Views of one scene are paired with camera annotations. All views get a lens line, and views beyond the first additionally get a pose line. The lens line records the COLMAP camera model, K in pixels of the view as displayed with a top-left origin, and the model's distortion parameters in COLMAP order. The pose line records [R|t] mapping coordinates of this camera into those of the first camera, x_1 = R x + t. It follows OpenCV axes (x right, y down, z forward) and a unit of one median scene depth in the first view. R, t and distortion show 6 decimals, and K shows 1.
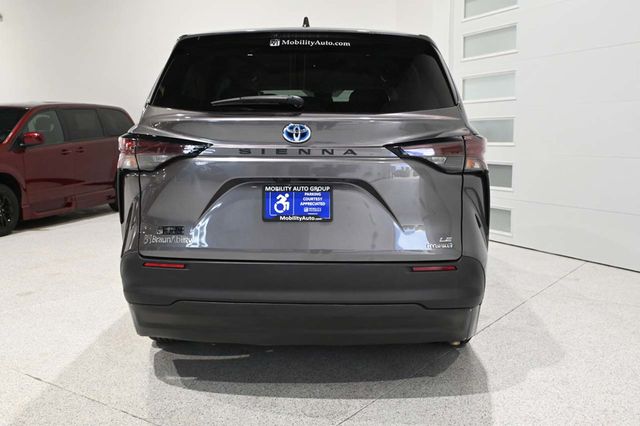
lens RADIAL K [[657.6, 0, 321.6], [0, 657.6, 209.3], [0, 0, 1]] dist [-0.036486, 0.000000]
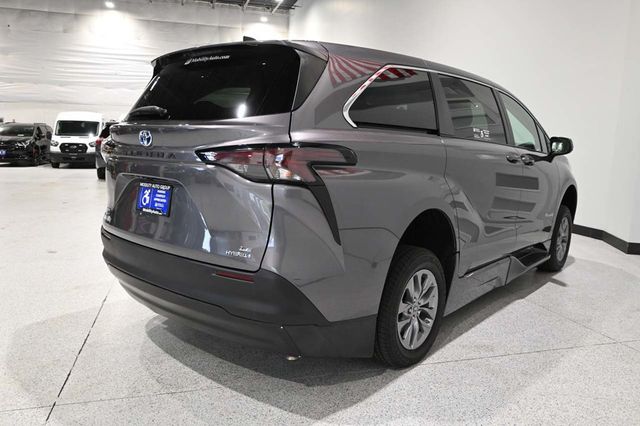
lens RADIAL K [[489.8, 0, 316.0], [0, 489.8, 210.7], [0, 0, 1]] dist [-0.034466, -0.005618]
pose [[0.774617, 0.104837, -0.623681, 0.715021], [-0.093017, 0.994326, 0.051613, -0.057899], [0.625553, 0.018032, 0.779973, 0.493907]]
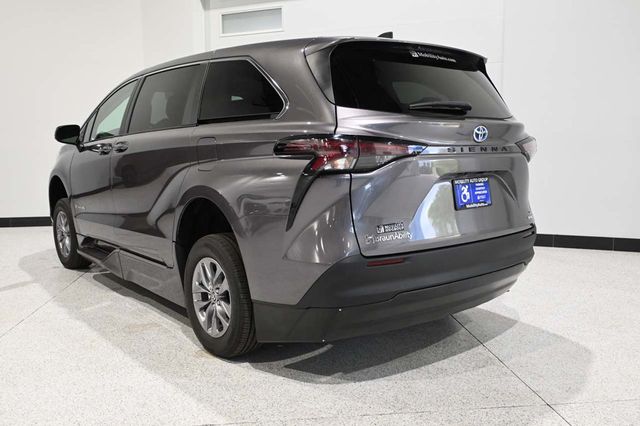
lens RADIAL K [[583.3, 0, 324.7], [0, 583.3, 212.3], [0, 0, 1]] dist [-0.008071, -0.002982]
pose [[0.744196, -0.090656, 0.661781, -0.921659], [0.082317, 0.995642, 0.043823, -0.041530], [-0.662870, 0.021862, 0.748415, 0.377590]]
